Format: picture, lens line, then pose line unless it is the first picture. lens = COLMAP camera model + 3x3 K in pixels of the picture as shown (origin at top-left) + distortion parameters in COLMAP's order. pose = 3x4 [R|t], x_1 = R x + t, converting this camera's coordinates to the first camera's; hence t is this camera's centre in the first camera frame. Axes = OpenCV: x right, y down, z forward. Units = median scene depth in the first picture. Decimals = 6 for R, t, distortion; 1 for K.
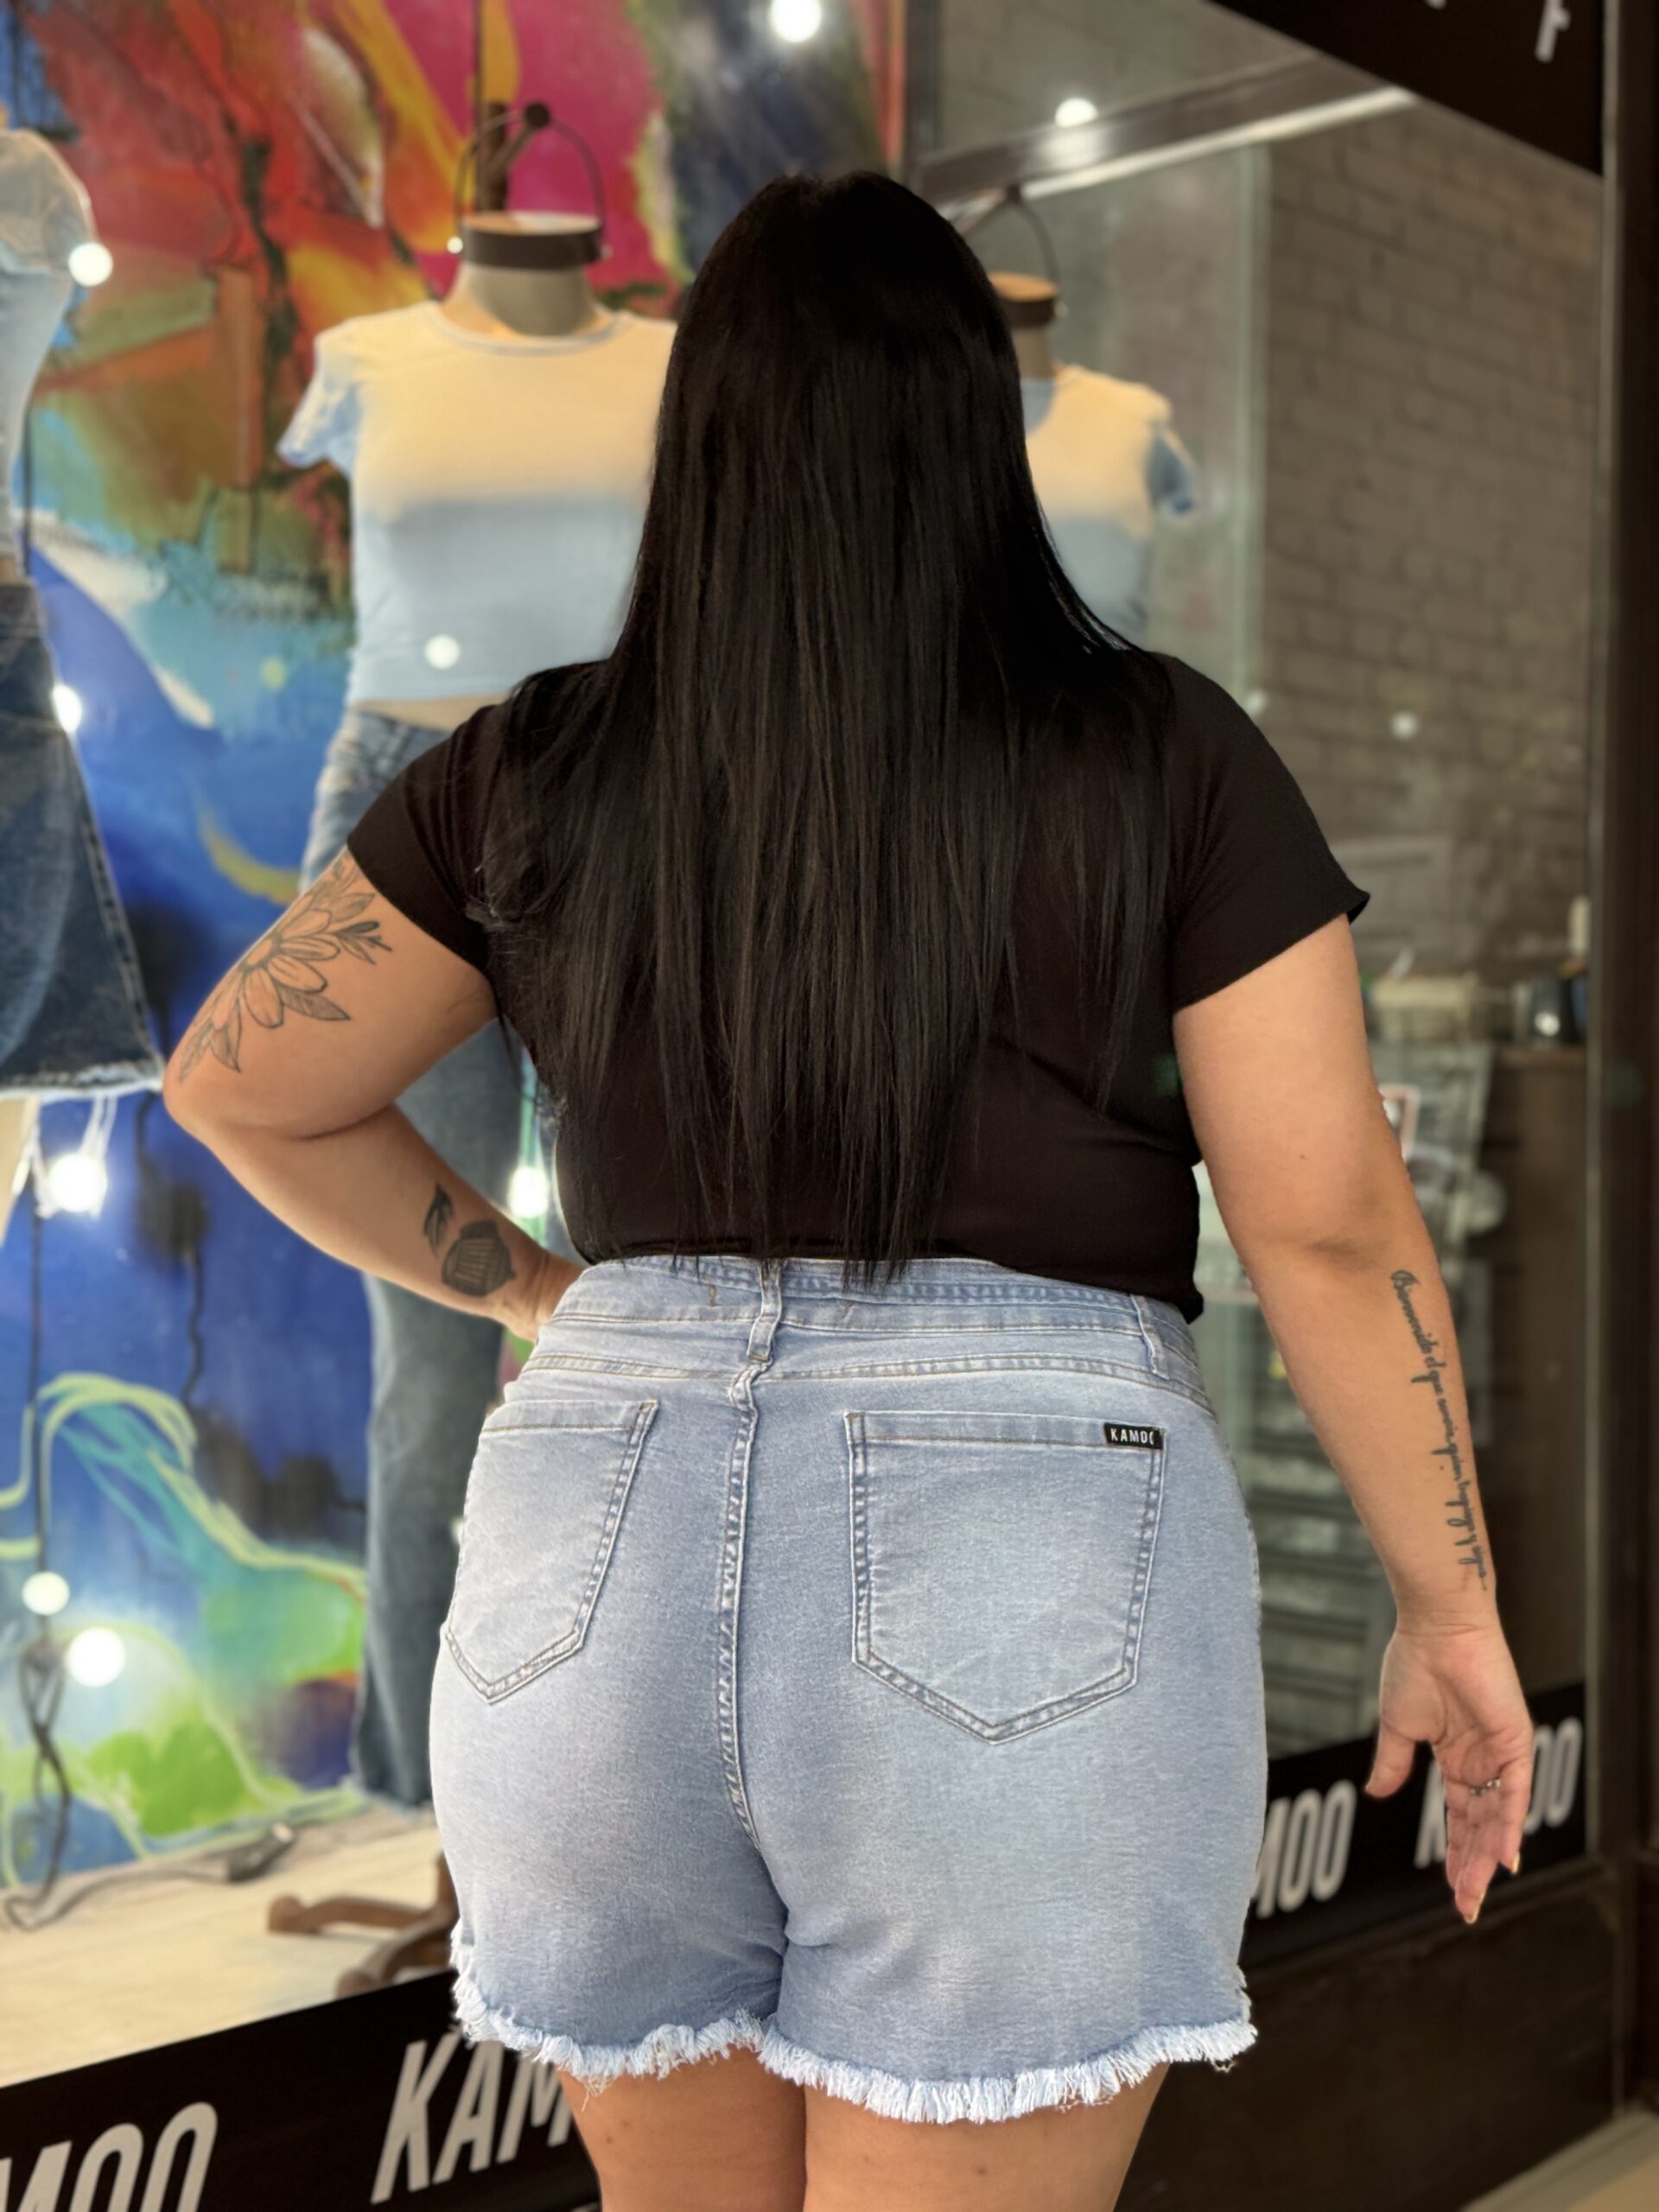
lens RADIAL K [[3138.0, 0, 848.4], [0, 3138.0, 1083.8], [0, 0, 1]] dist [0.086978, 0.000000]
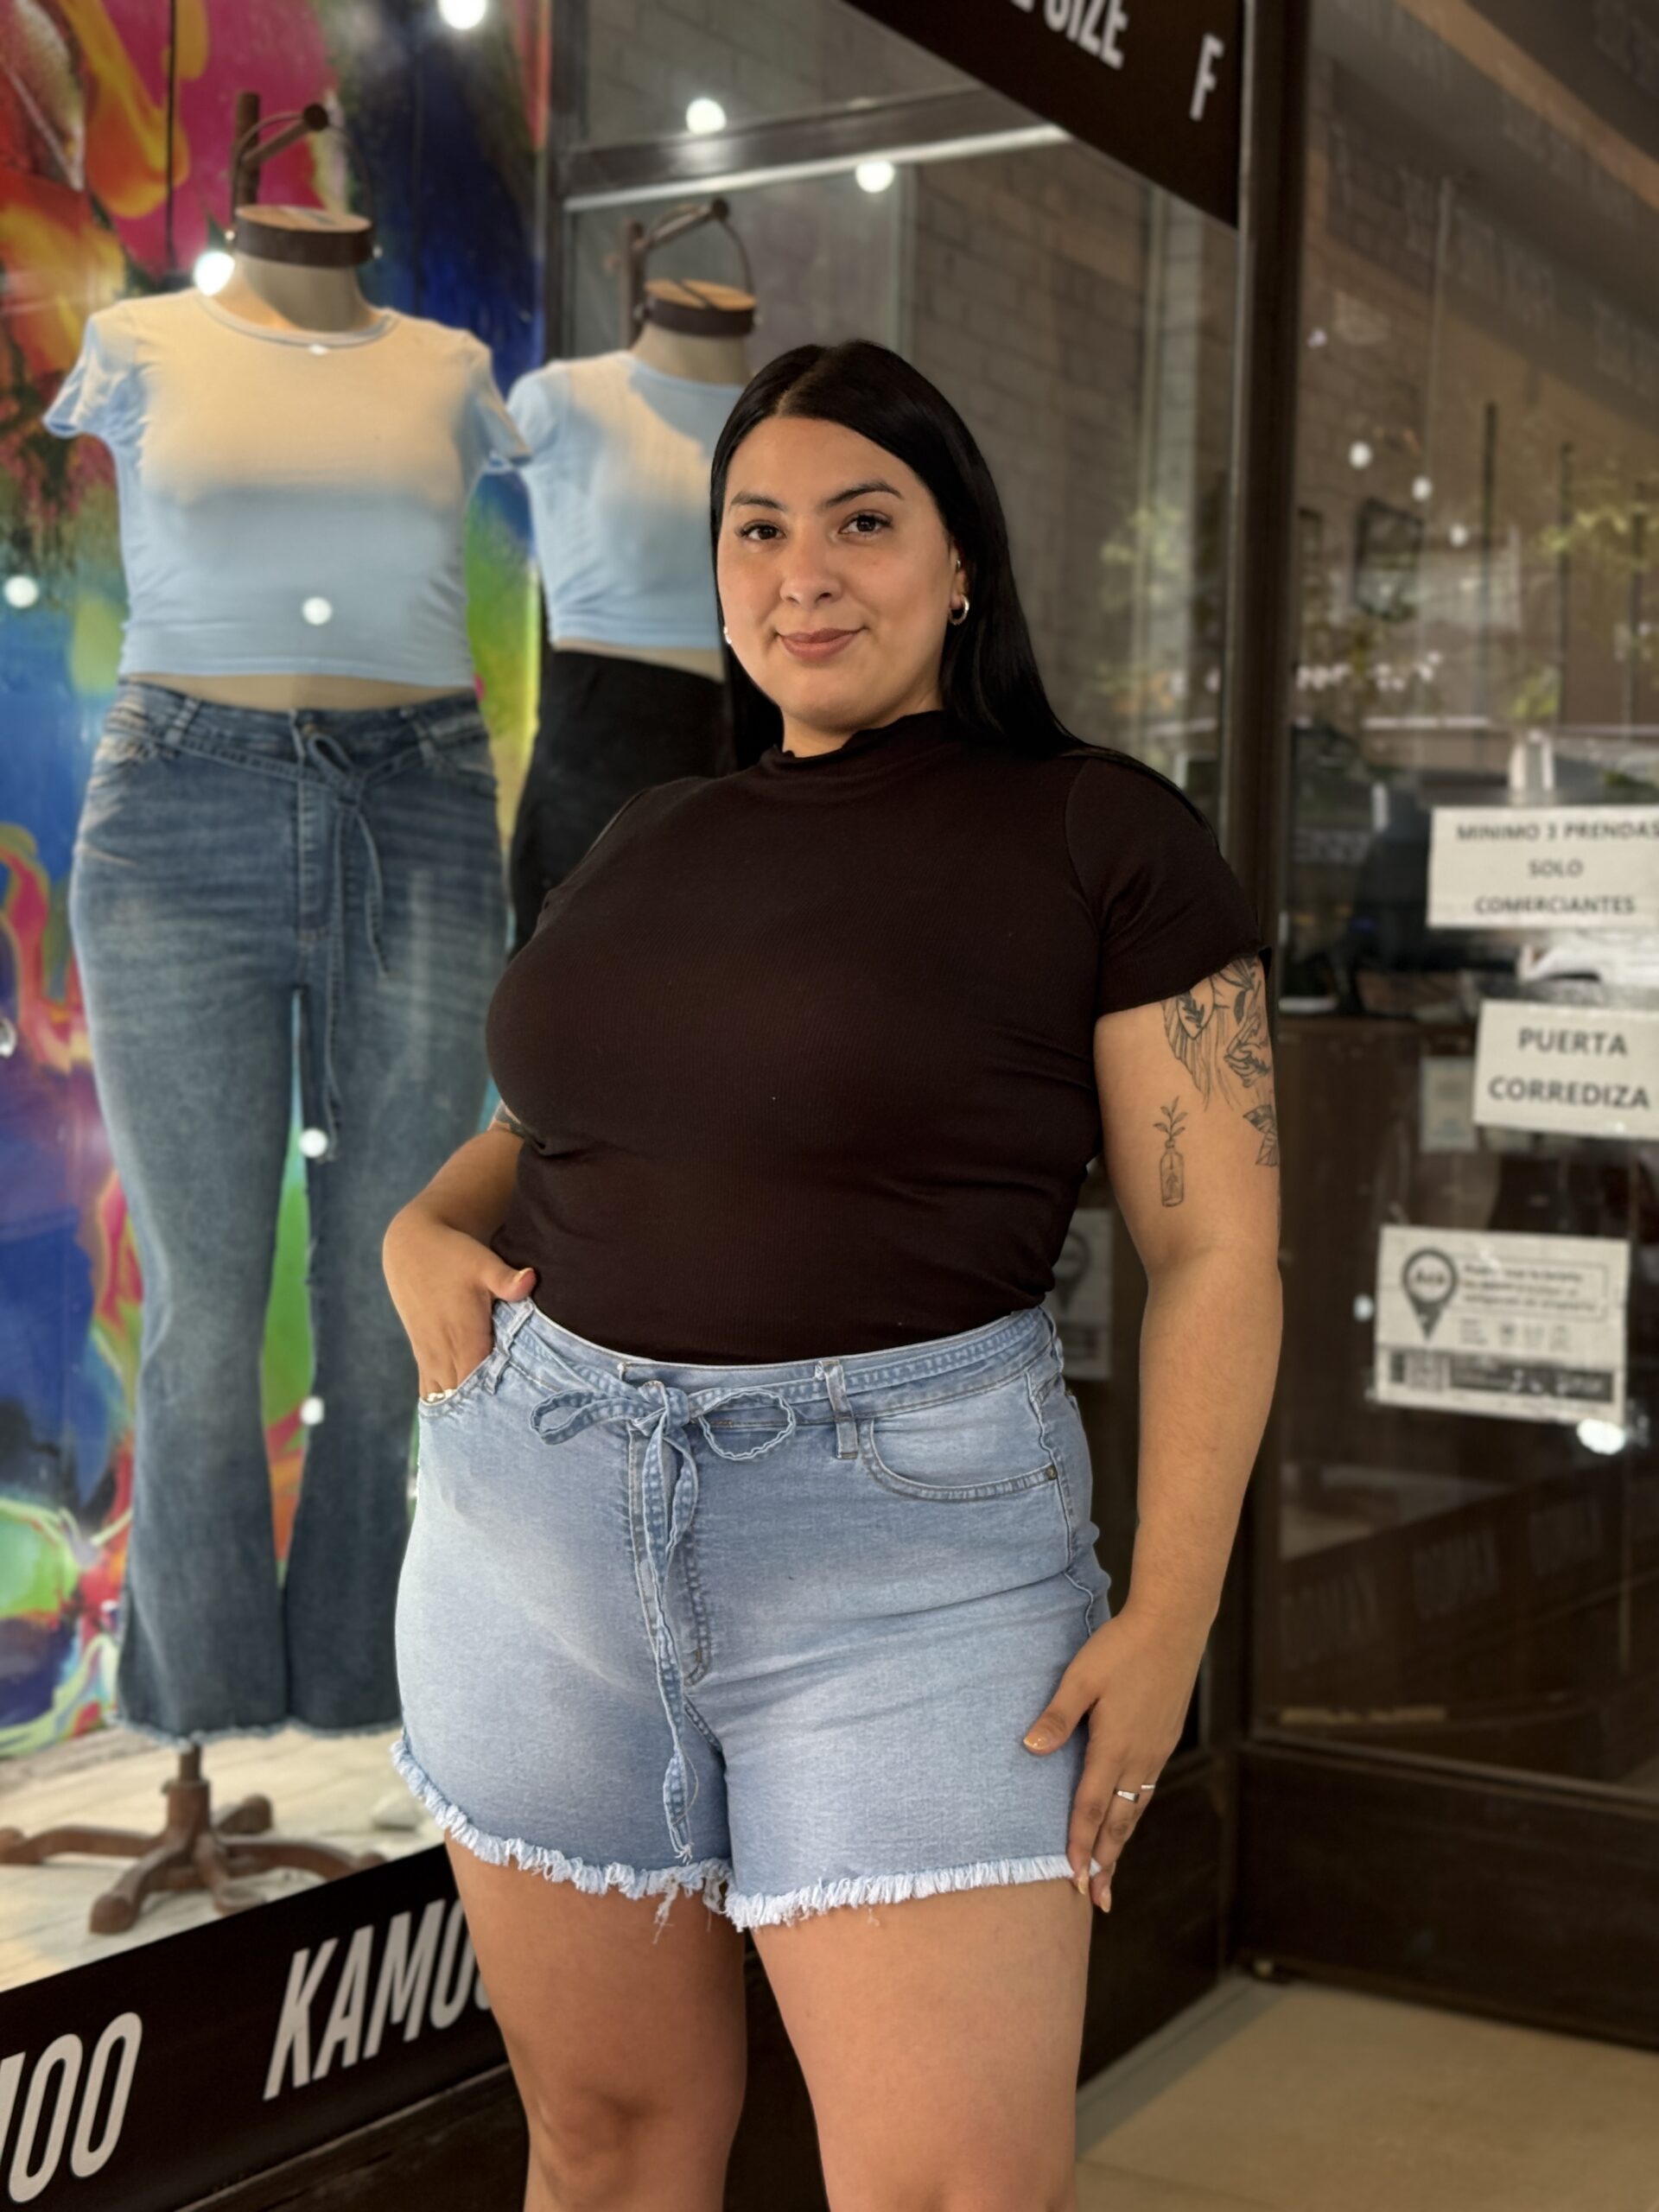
lens RADIAL K [[3138.0, 0, 813.7], [0, 3138.0, 1073.7], [0, 0, 1]] dist [0.086978, 0.000000]
pose [[0.981217, 0.011022, 0.192593, -0.115687], [-0.014946, 0.999709, 0.018931, -0.011174], [-0.192328, -0.021454, 0.981096, -0.051696]]
